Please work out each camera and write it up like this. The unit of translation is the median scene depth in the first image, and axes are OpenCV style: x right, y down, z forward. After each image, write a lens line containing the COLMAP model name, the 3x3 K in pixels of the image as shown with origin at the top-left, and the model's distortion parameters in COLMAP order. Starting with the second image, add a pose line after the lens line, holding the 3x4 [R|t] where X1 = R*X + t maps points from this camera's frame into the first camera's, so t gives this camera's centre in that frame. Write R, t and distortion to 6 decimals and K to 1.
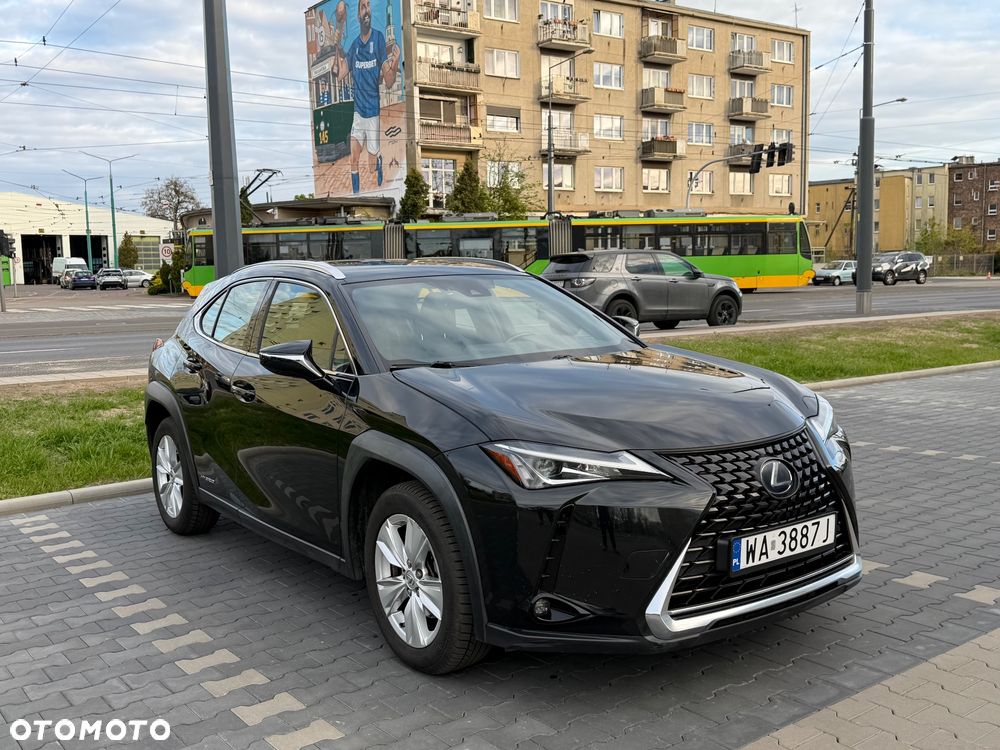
lens RADIAL K [[979.1, 0, 500.0], [0, 979.1, 375.0], [0, 0, 1]] dist [0.179264, -0.375013]
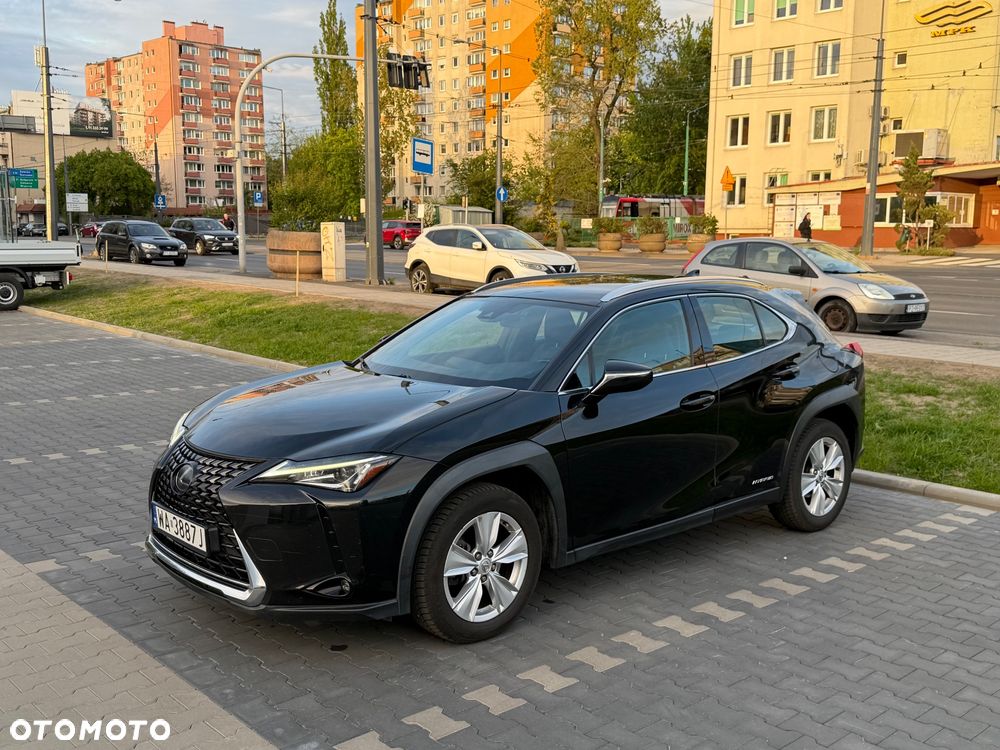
lens RADIAL K [[979.1, 0, 500.0], [0, 979.1, 375.0], [0, 0, 1]] dist [0.179264, -0.375013]
pose [[0.104039, 0.168662, -0.980168, 0.631103], [-0.110000, 0.981421, 0.157202, -0.111648], [0.988471, 0.091463, 0.120659, 0.497498]]
